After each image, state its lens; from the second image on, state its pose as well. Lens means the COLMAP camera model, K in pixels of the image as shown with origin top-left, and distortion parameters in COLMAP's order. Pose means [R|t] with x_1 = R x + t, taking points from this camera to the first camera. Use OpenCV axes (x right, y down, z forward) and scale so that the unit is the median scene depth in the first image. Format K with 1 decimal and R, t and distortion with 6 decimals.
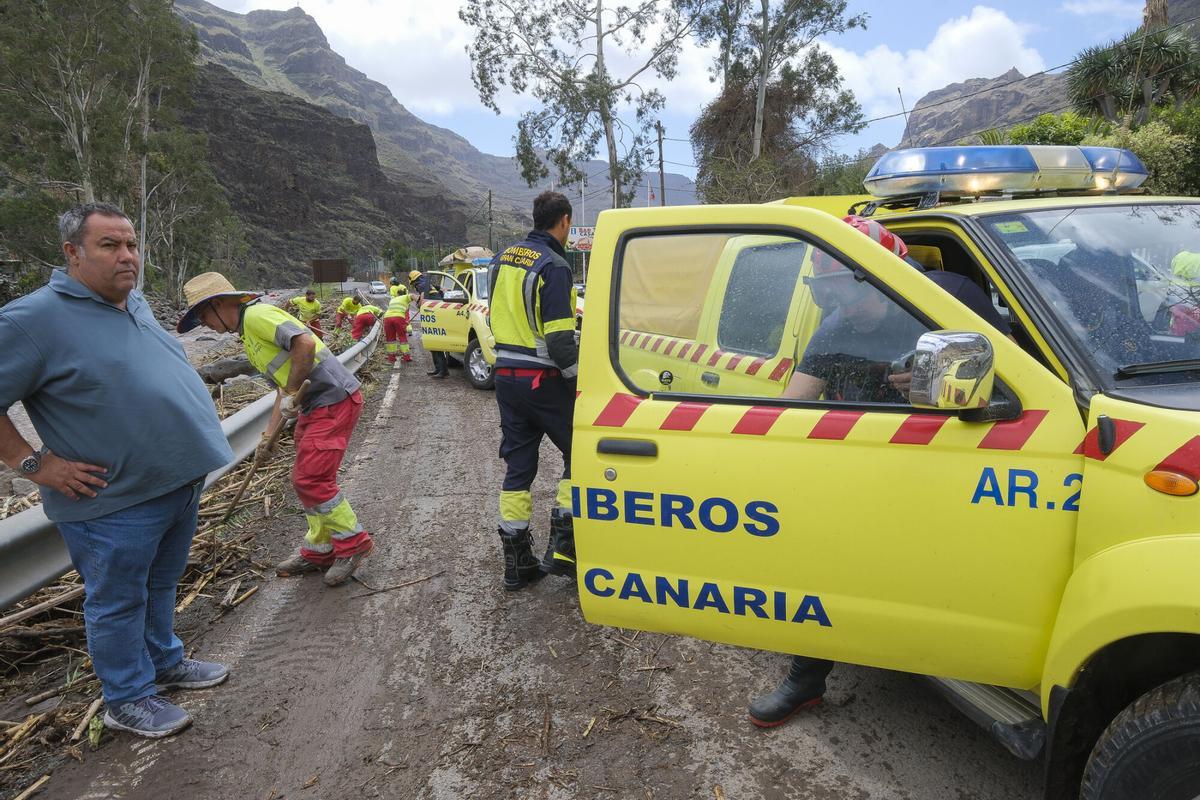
lens RADIAL K [[867.7, 0, 646.2], [0, 867.7, 420.4], [0, 0, 1]] dist [0.005867, 0.004361]
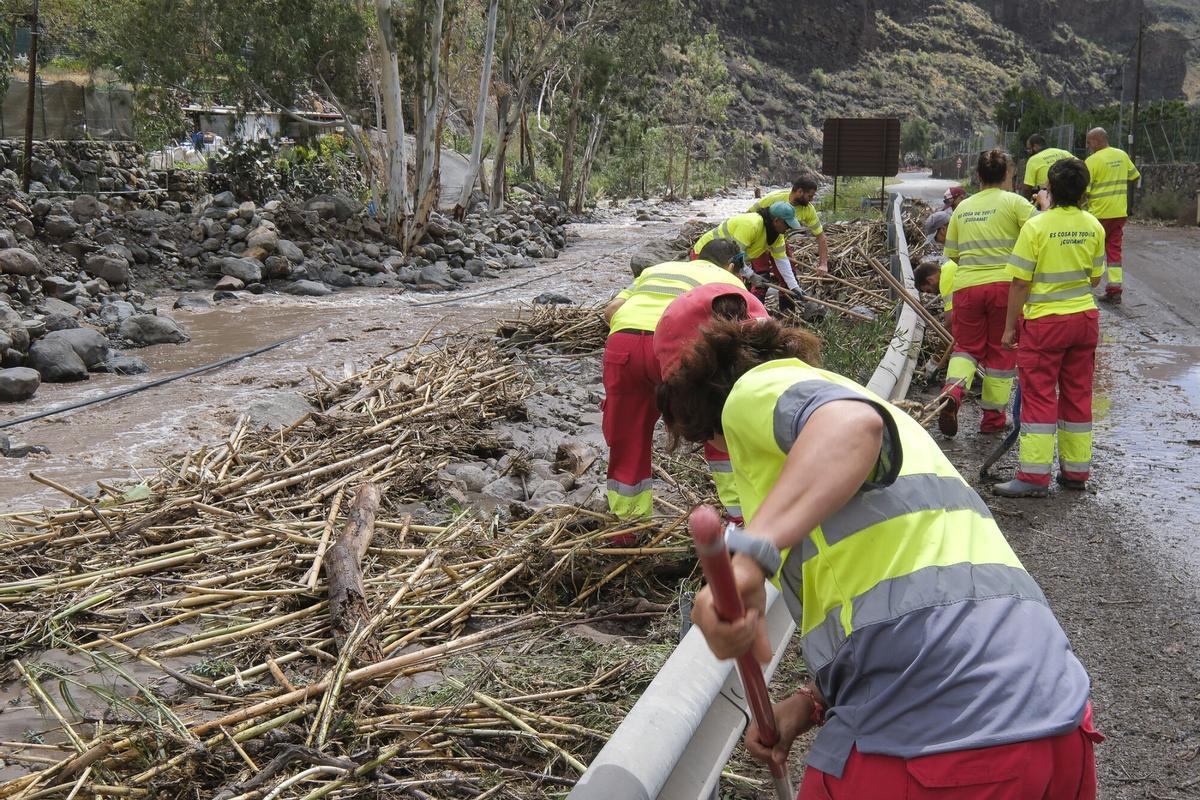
lens RADIAL K [[1466.1, 0, 654.8], [0, 1466.1, 488.5], [0, 0, 1]] dist [0.008361, -0.000461]
pose [[0.869551, 0.136443, -0.474620, -0.064438], [-0.114356, 0.990585, 0.075259, -0.035321], [0.480421, -0.011166, 0.876967, 0.226054]]
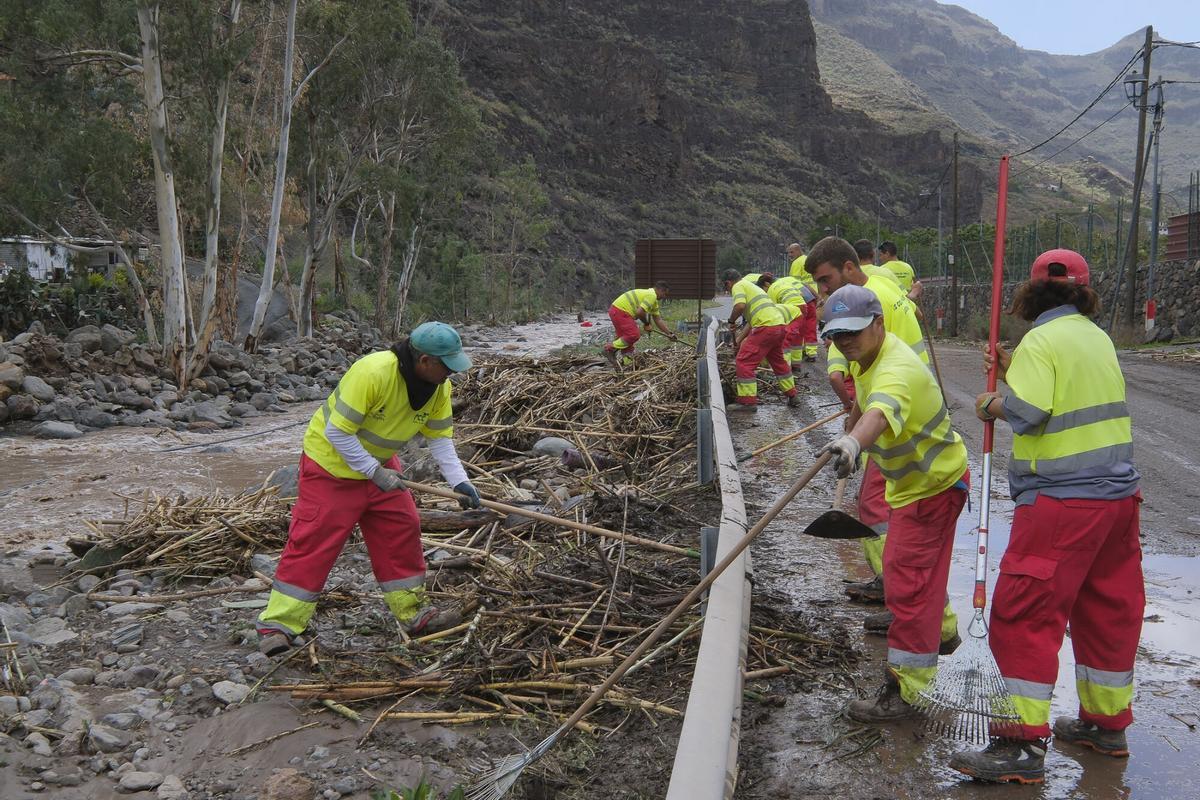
lens RADIAL K [[1335.4, 0, 599.6], [0, 1335.4, 429.2], [0, 0, 1]] dist [0.004850, -0.011096]
pose [[0.902820, 0.065643, -0.424979, -0.090274], [-0.094182, 0.994470, -0.046472, -0.046487], [0.419578, 0.081981, 0.904010, 0.298926]]
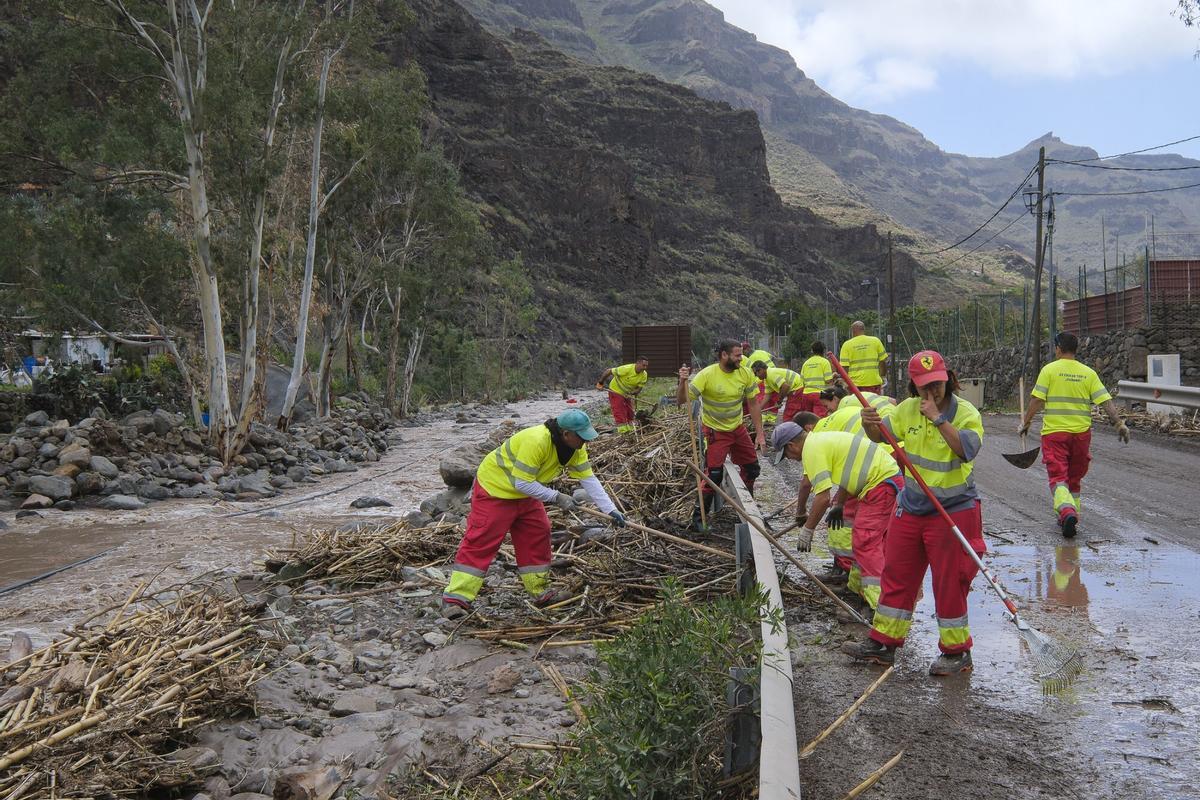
lens RADIAL K [[1247.1, 0, 661.2], [0, 1247.1, 433.9], [0, 0, 1]] dist [0.006675, -0.006919]
pose [[0.932248, 0.022255, -0.361136, -0.083792], [-0.063747, 0.992596, -0.103389, -0.041488], [0.356161, 0.119406, 0.926764, 0.267133]]
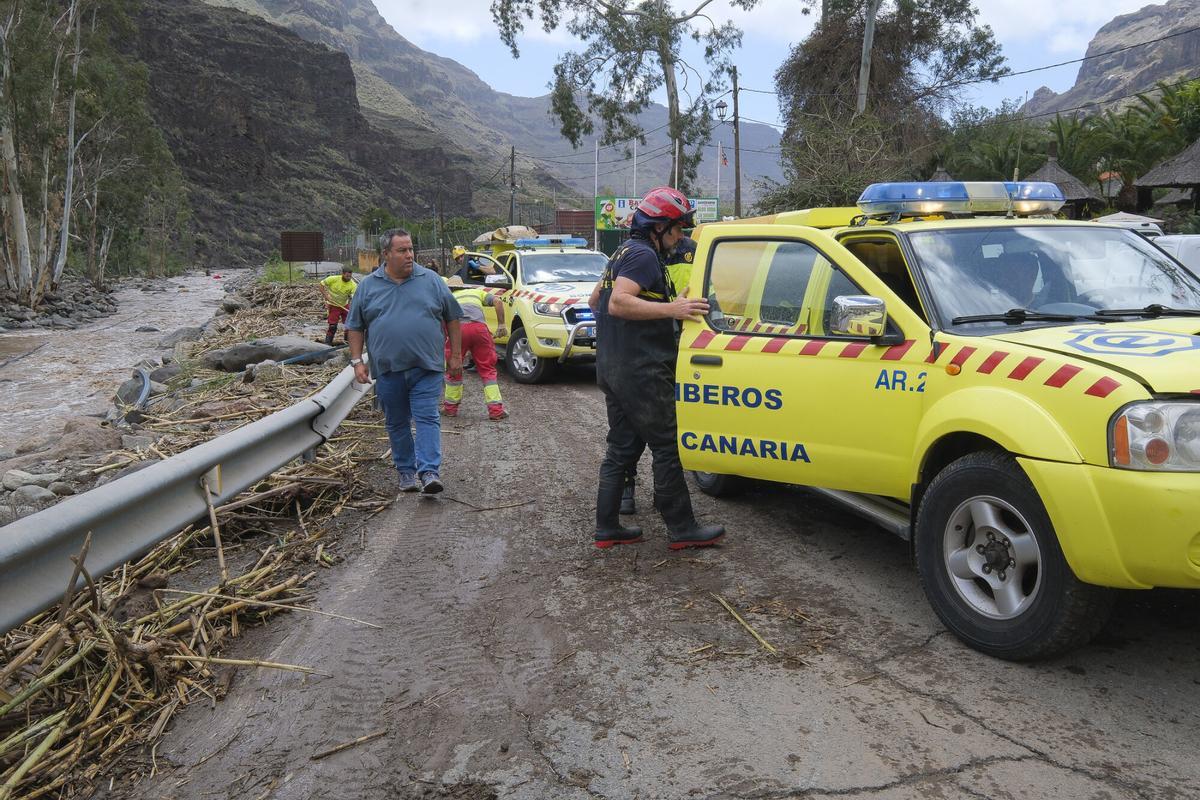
lens RADIAL K [[1247.1, 0, 661.2], [0, 1247.1, 433.9], [0, 0, 1]] dist [0.006675, -0.006919]
pose [[0.998848, 0.028149, -0.038852, 0.000874], [-0.029218, 0.999202, -0.027232, 0.009559], [0.038055, 0.028336, 0.998874, -0.058386]]
